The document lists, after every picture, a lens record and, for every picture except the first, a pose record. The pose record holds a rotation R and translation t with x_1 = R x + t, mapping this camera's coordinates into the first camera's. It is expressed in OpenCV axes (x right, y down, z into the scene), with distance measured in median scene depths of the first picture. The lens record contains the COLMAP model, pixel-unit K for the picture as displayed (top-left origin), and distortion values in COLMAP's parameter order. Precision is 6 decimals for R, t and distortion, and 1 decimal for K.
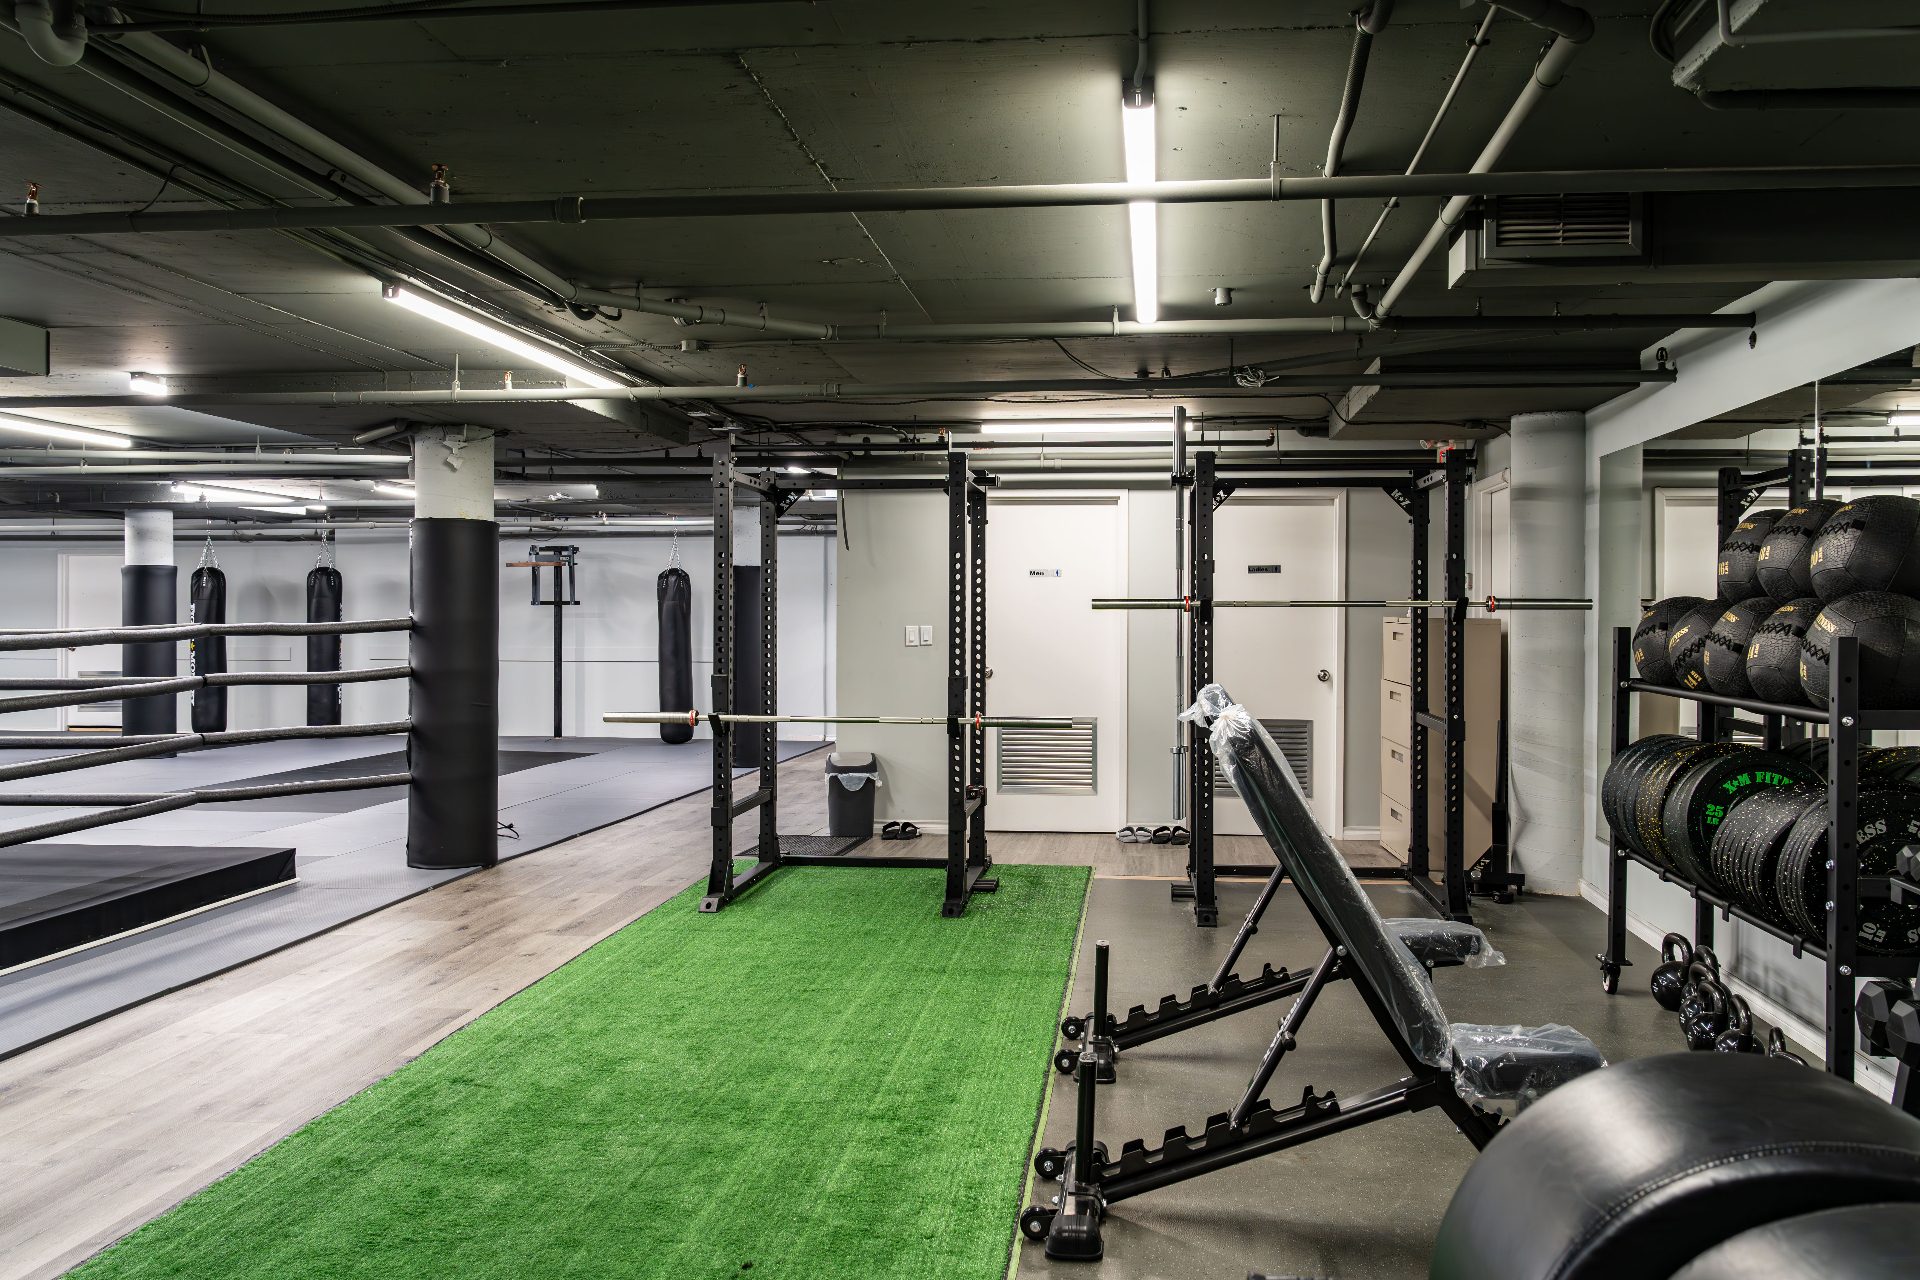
lens RADIAL K [[1590.4, 0, 1010.6], [0, 1590.4, 633.8], [0, 0, 1]] dist [0.015069, 0.000535]
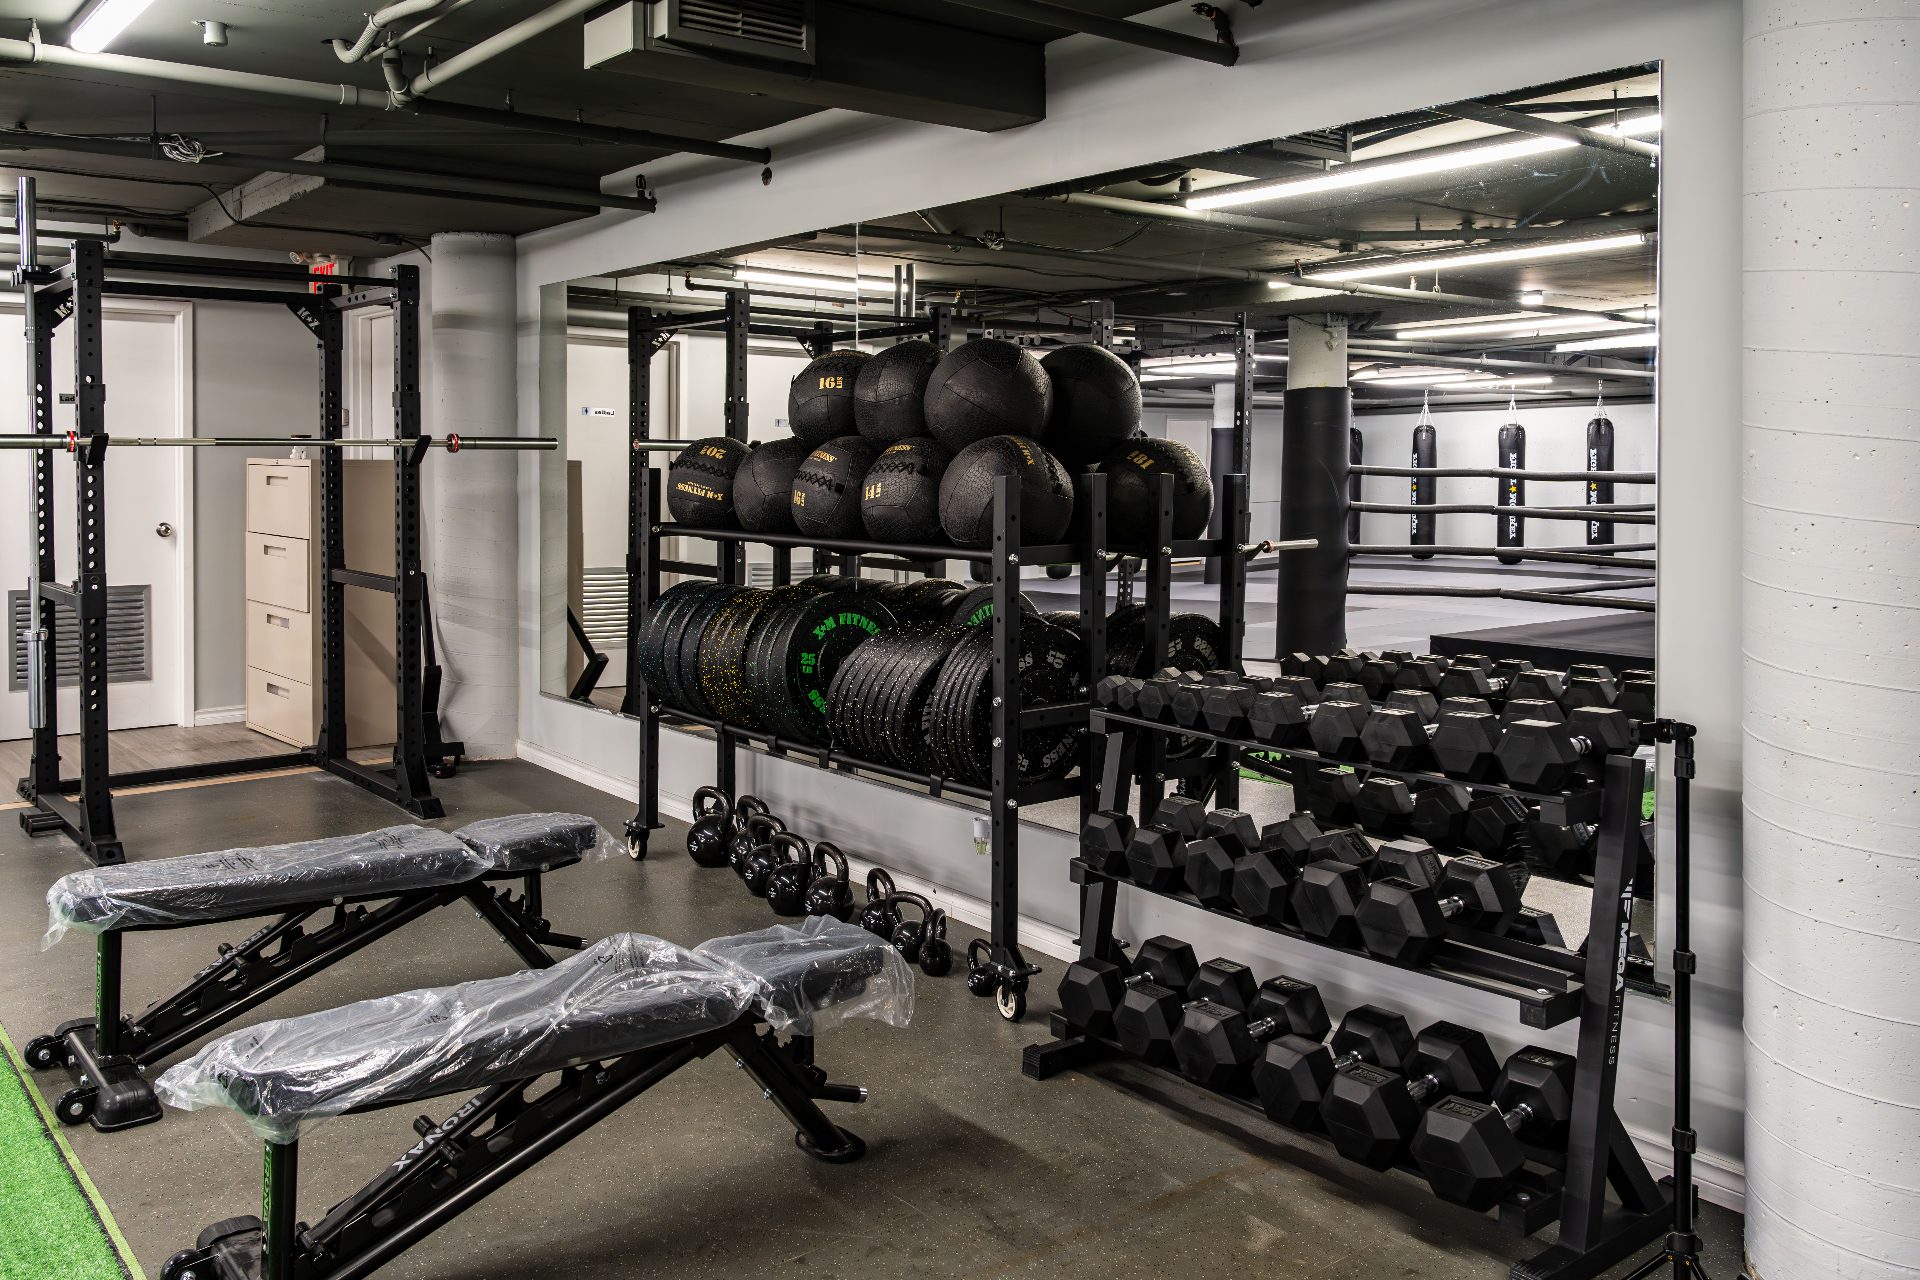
lens RADIAL K [[1615.3, 0, 964.2], [0, 1615.3, 513.2], [0, 0, 1]] dist [-0.014846, 0.021478]
pose [[0.718813, -0.024675, 0.694765, -1.886052], [0.008760, 0.999612, 0.026438, -0.017533], [-0.695148, -0.012918, 0.718750, 2.540981]]
